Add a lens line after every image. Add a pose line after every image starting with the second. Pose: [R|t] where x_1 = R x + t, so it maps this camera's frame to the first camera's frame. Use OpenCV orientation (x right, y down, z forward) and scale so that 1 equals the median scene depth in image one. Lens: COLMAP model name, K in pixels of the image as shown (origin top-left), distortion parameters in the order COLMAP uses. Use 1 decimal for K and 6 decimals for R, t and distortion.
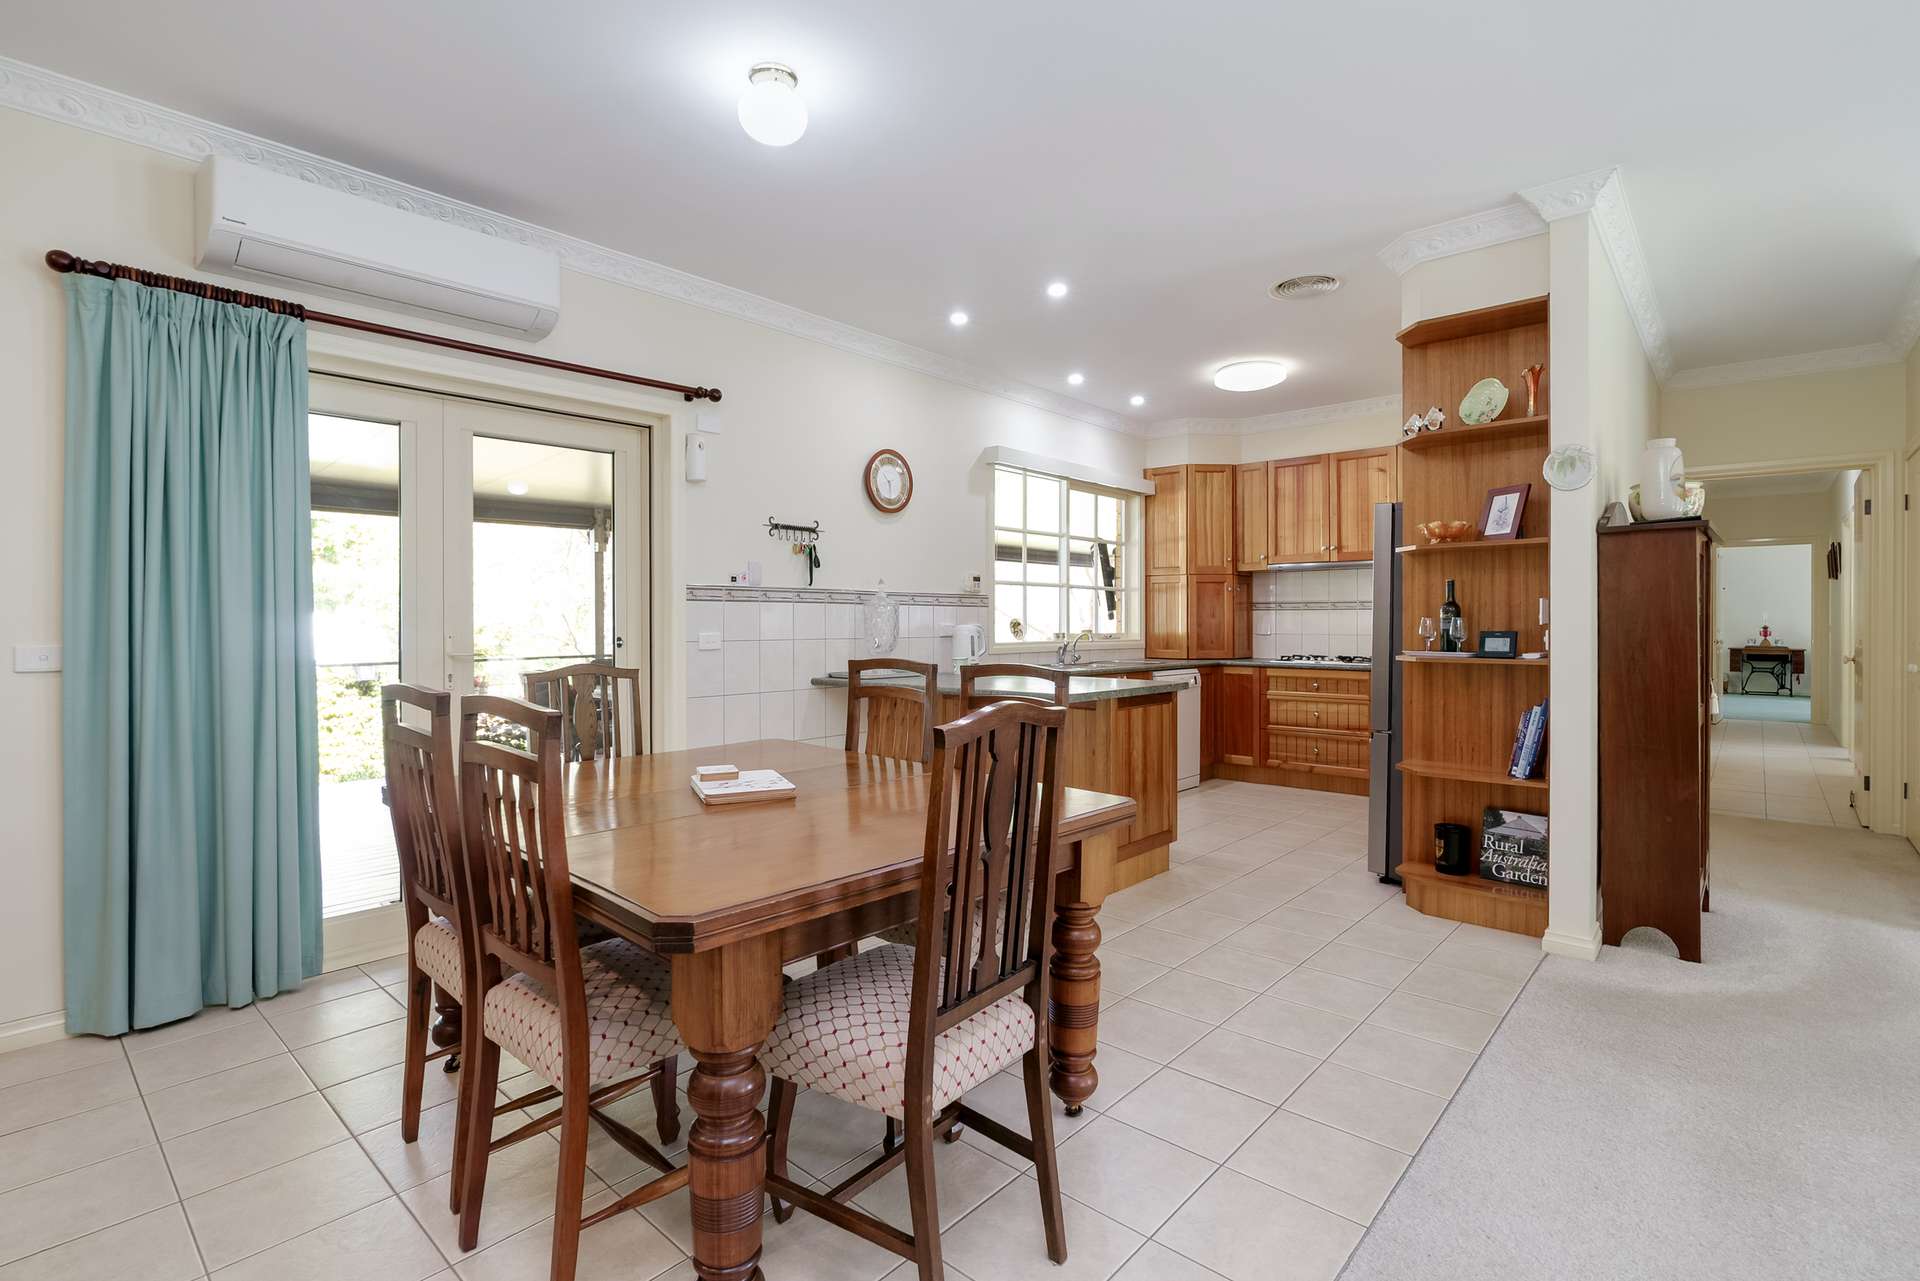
lens RADIAL K [[892.0, 0, 969.9], [0, 892.0, 642.7], [0, 0, 1]] dist [-0.004391, -0.000788]
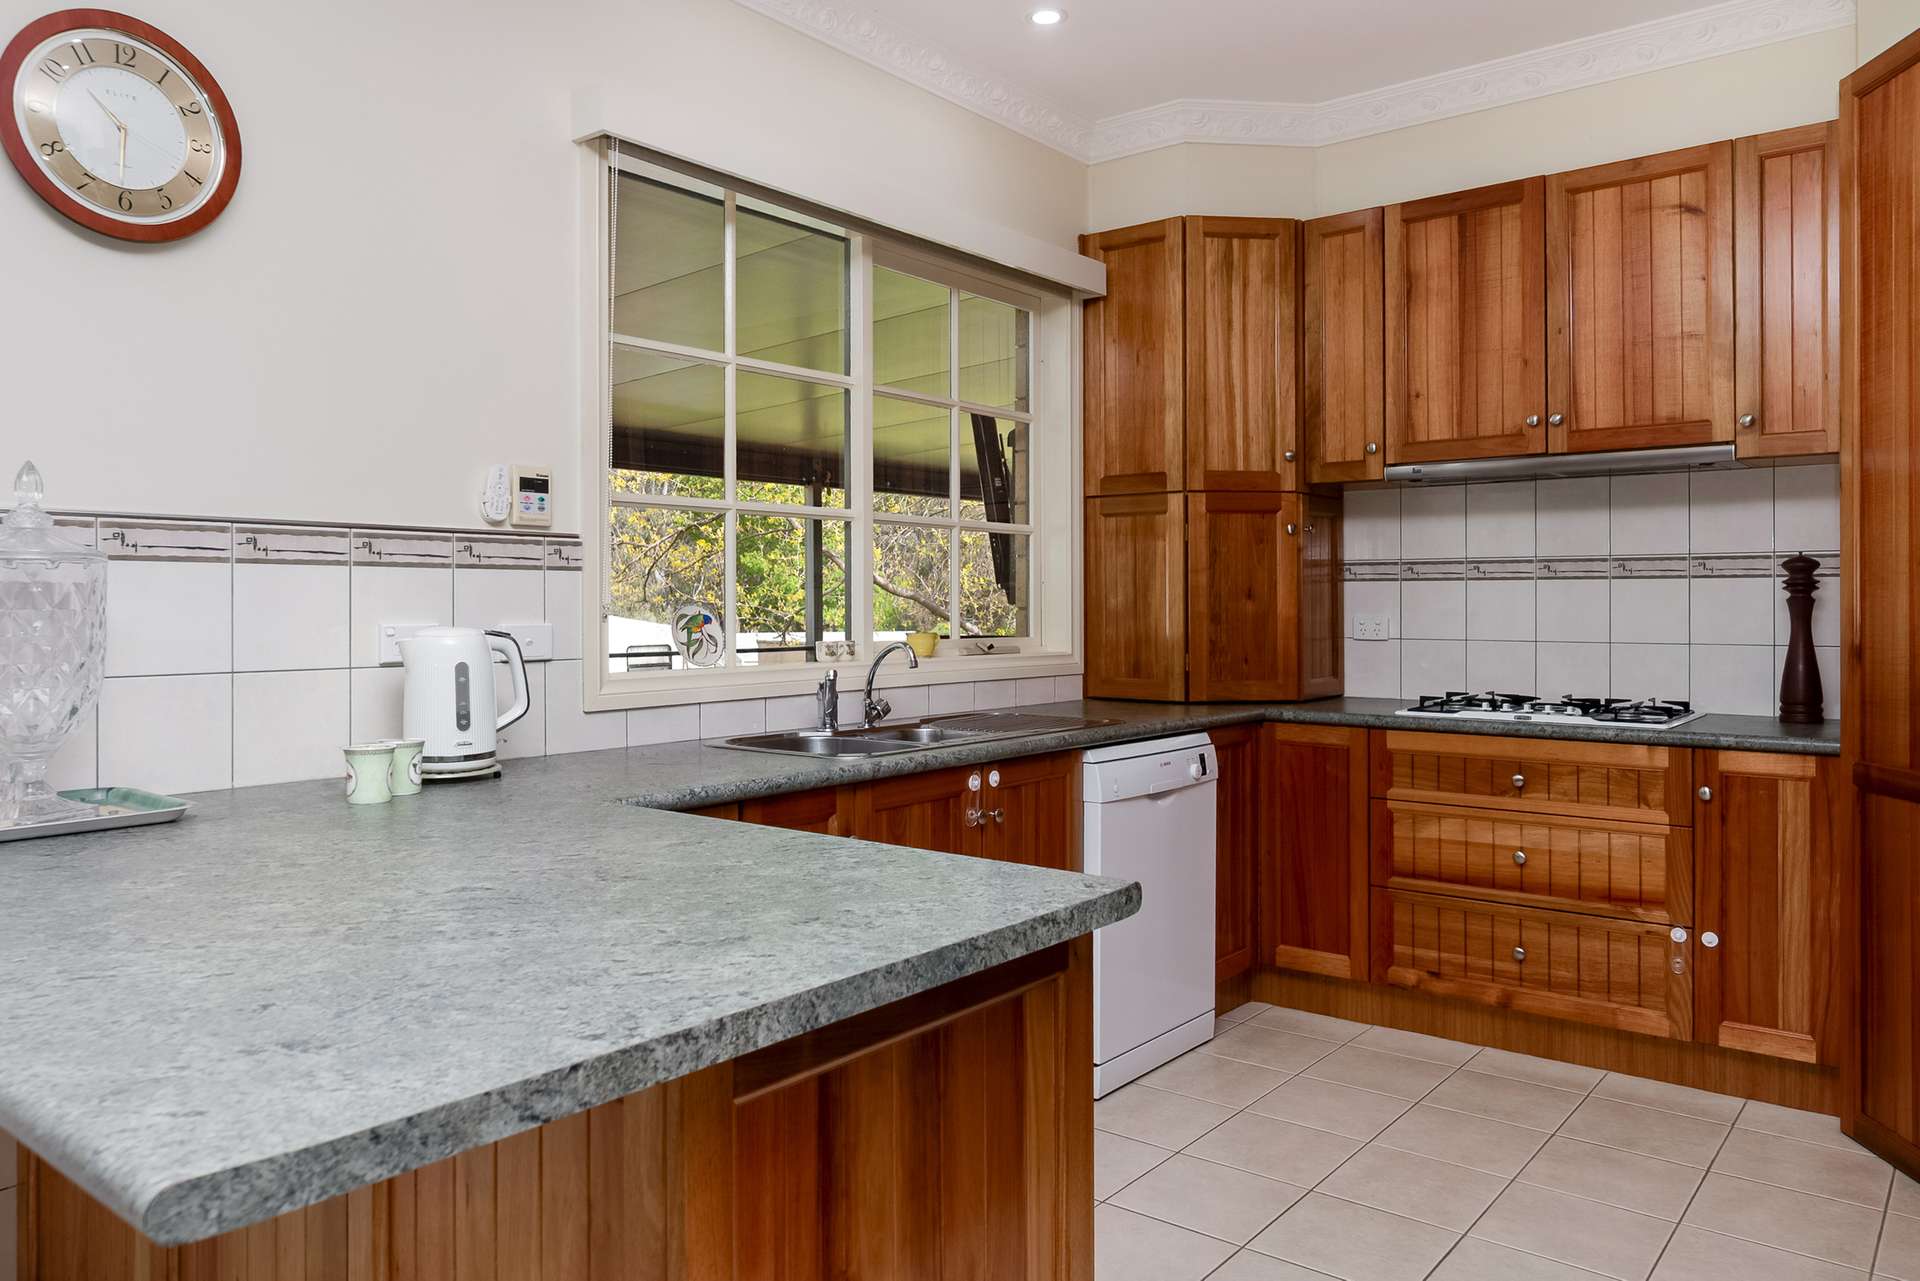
lens RADIAL K [[1319.2, 0, 953.9], [0, 1319.2, 620.1], [0, 0, 1]] dist [0.006988, -0.000036]
pose [[0.999019, -0.000781, 0.044267, 0.119939], [0.001121, 0.999970, -0.007650, -0.014826], [-0.044260, 0.007692, 0.998990, 0.434892]]
